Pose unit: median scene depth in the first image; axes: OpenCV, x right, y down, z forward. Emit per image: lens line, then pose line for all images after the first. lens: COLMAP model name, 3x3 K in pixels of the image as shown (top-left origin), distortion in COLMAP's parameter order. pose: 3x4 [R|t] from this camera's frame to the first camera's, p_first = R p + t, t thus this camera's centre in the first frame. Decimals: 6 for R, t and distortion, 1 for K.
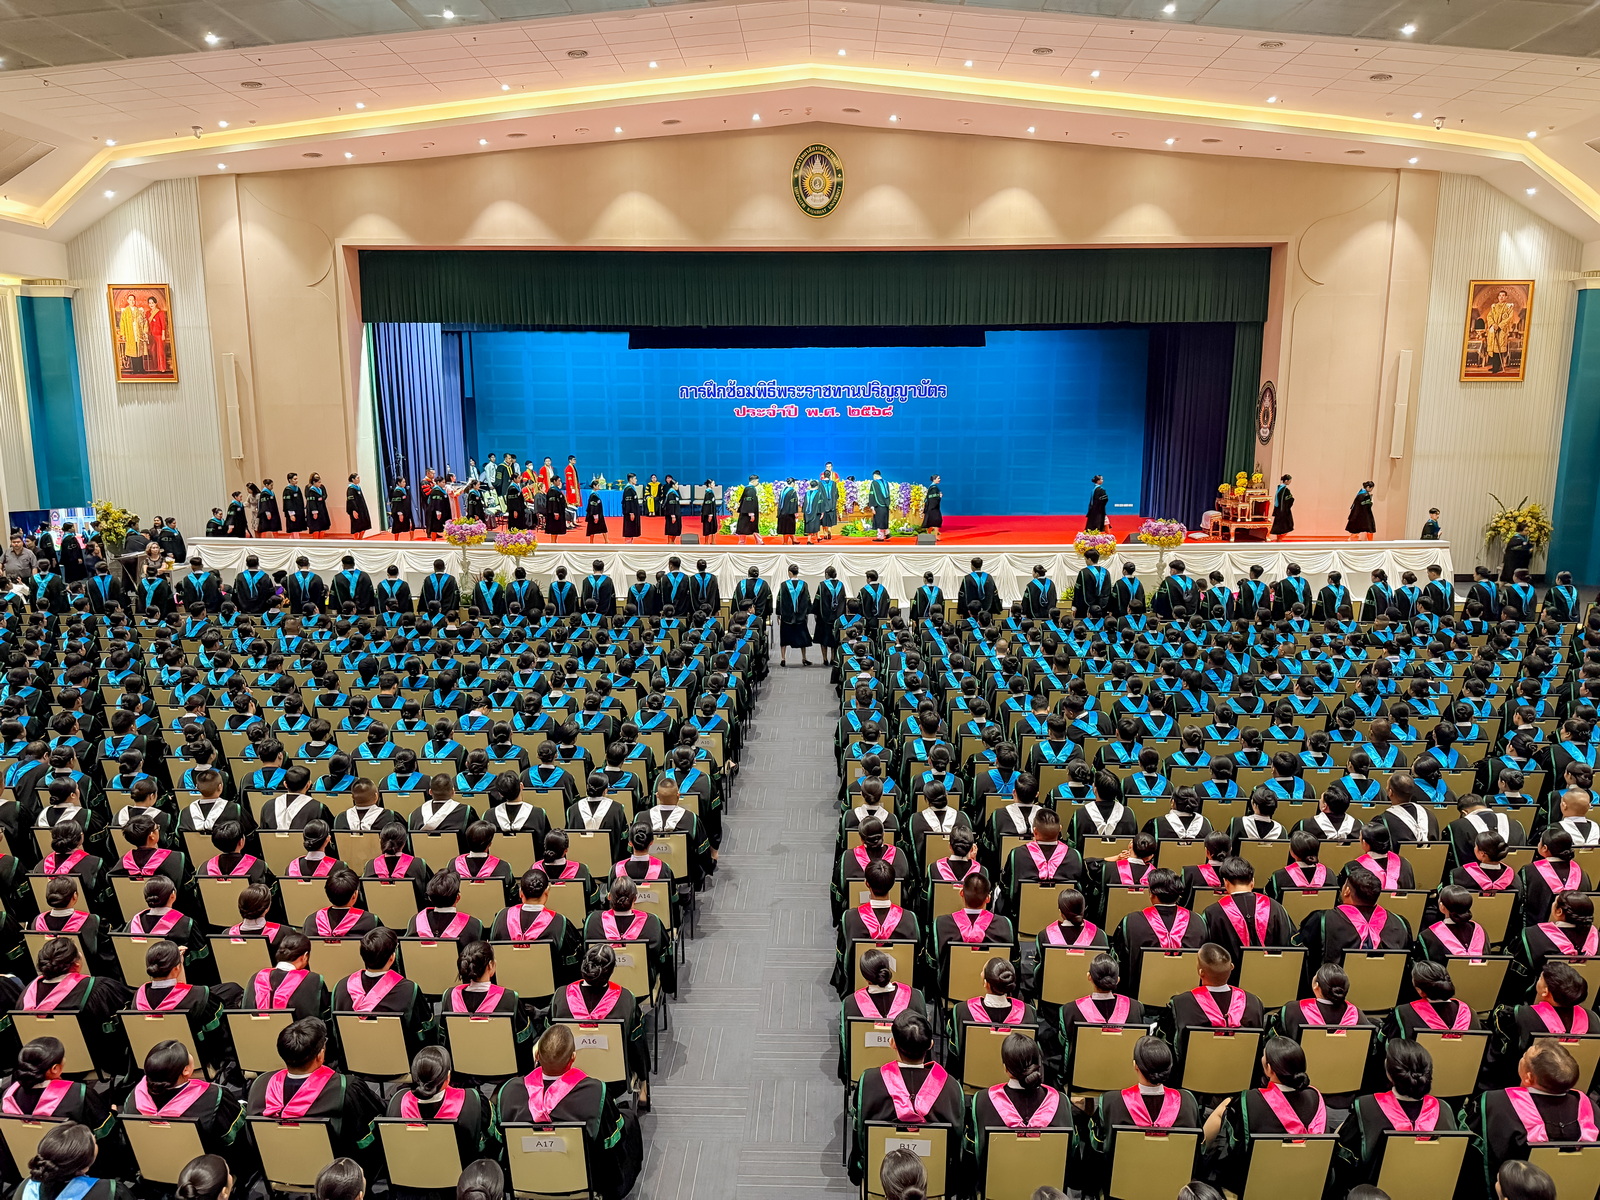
lens RADIAL K [[1113.5, 0, 790.1], [0, 1113.5, 612.6], [0, 0, 1]] dist [0.016397, -0.035854]
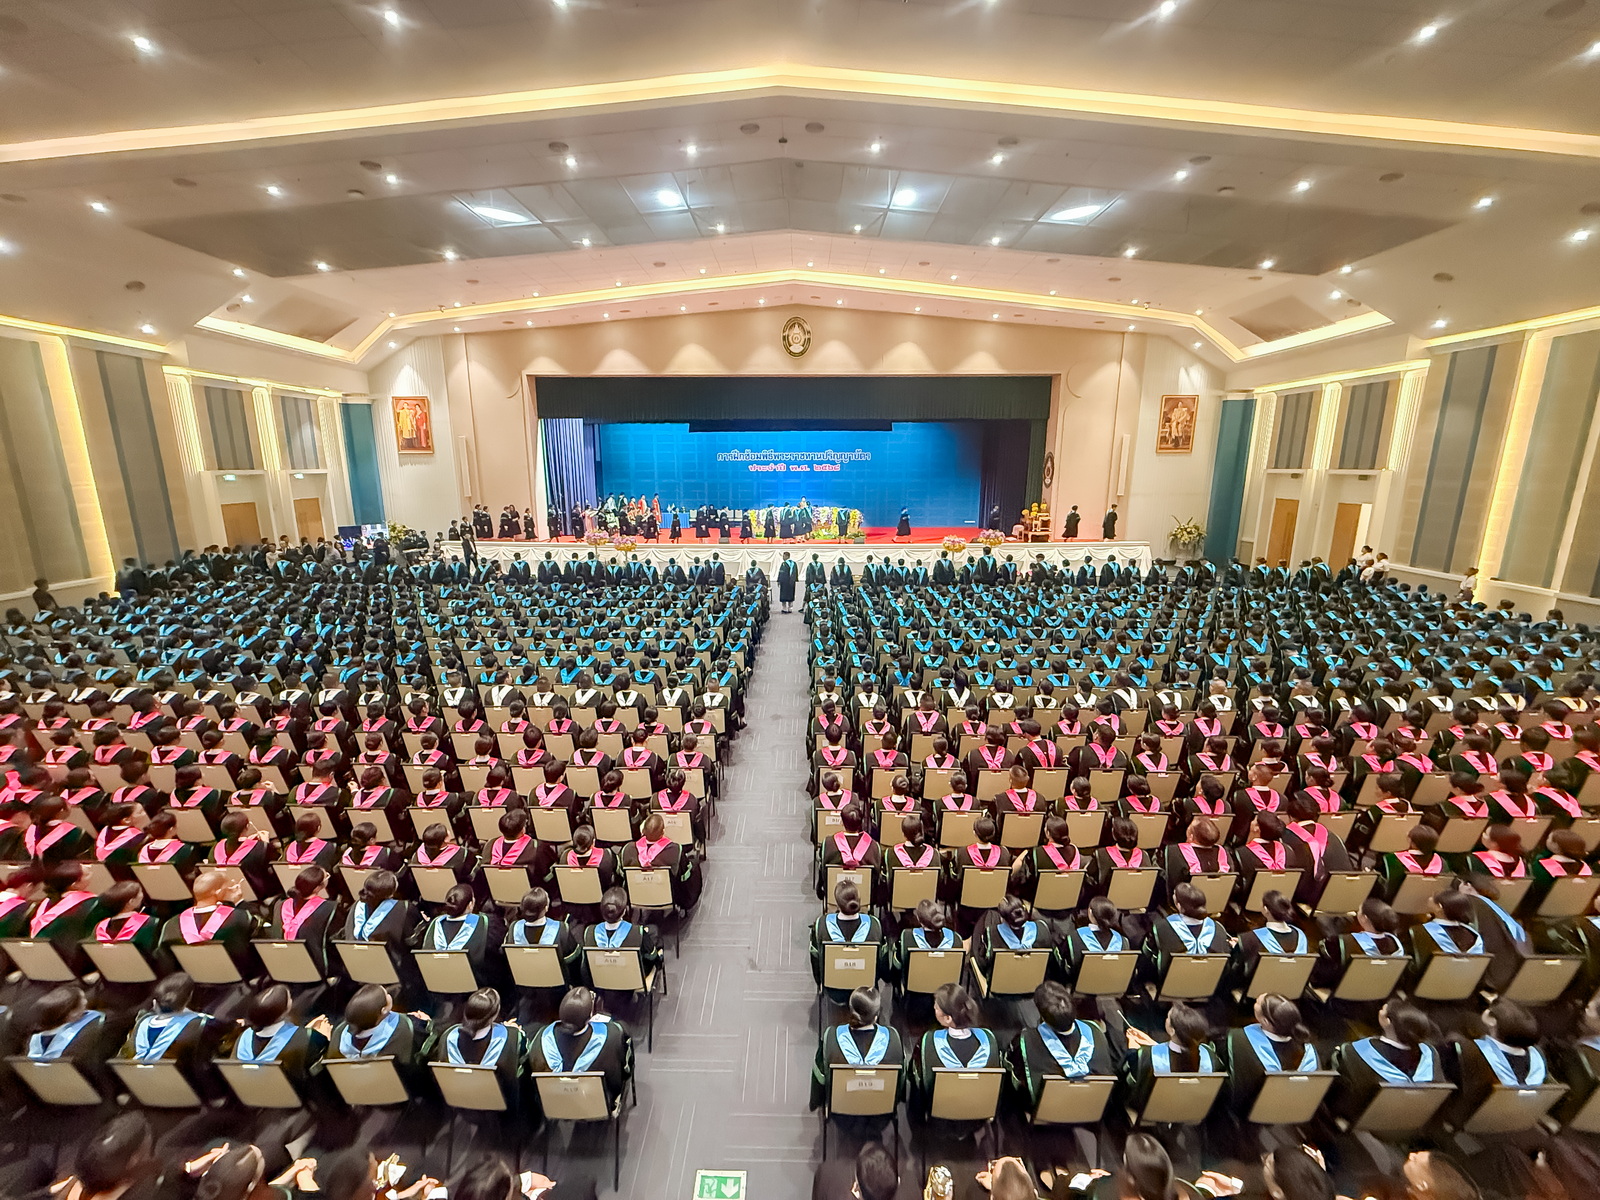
lens RADIAL K [[643.9, 0, 791.7], [0, 643.9, 582.5], [0, 0, 1]] dist [-0.021650, 0.001629]
pose [[0.999852, -0.002810, 0.016965, -0.002333], [0.002820, 0.999996, -0.000583, 0.000046], [-0.016963, 0.000630, 0.999856, -0.019335]]
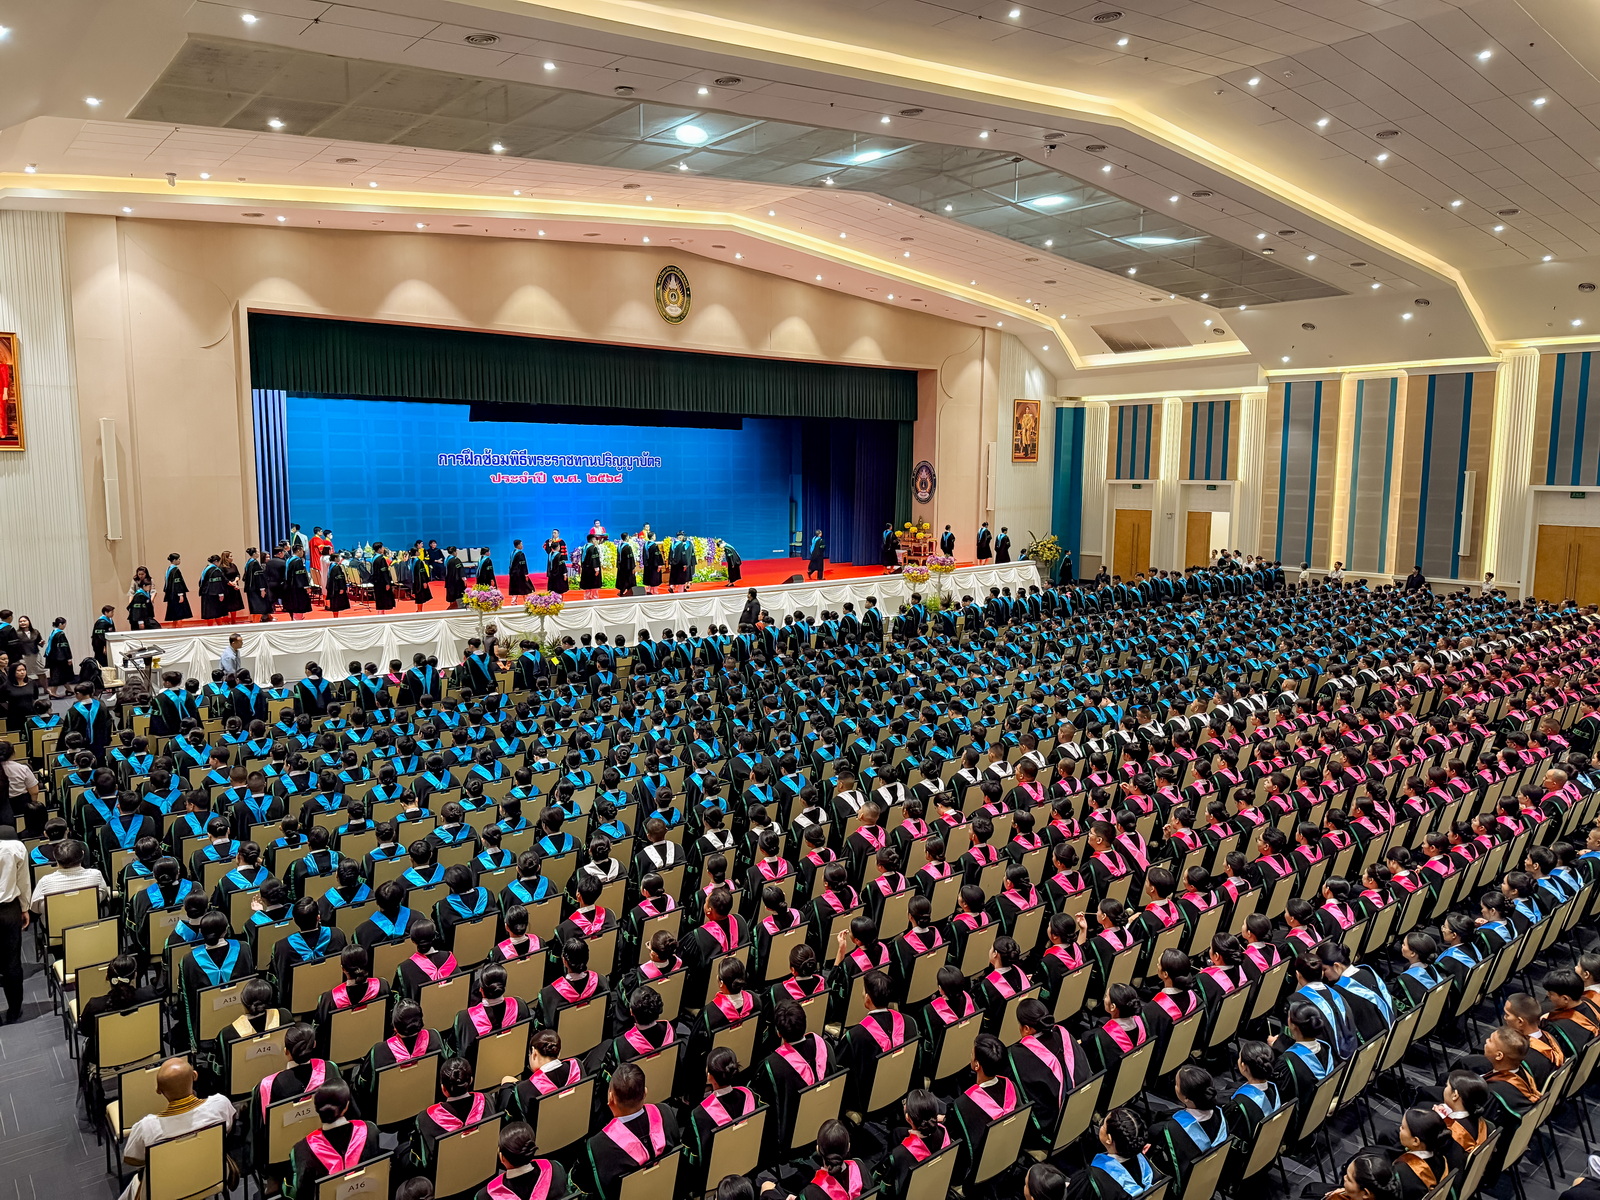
lens RADIAL K [[1112.2, 0, 796.8], [0, 1112.2, 605.9], [0, 0, 1]] dist [-0.034247, -0.006181]
pose [[0.757592, -0.071543, 0.648796, -1.051459], [0.112257, 0.993446, -0.021533, -0.003998], [-0.643003, 0.089145, 0.760658, 0.013296]]
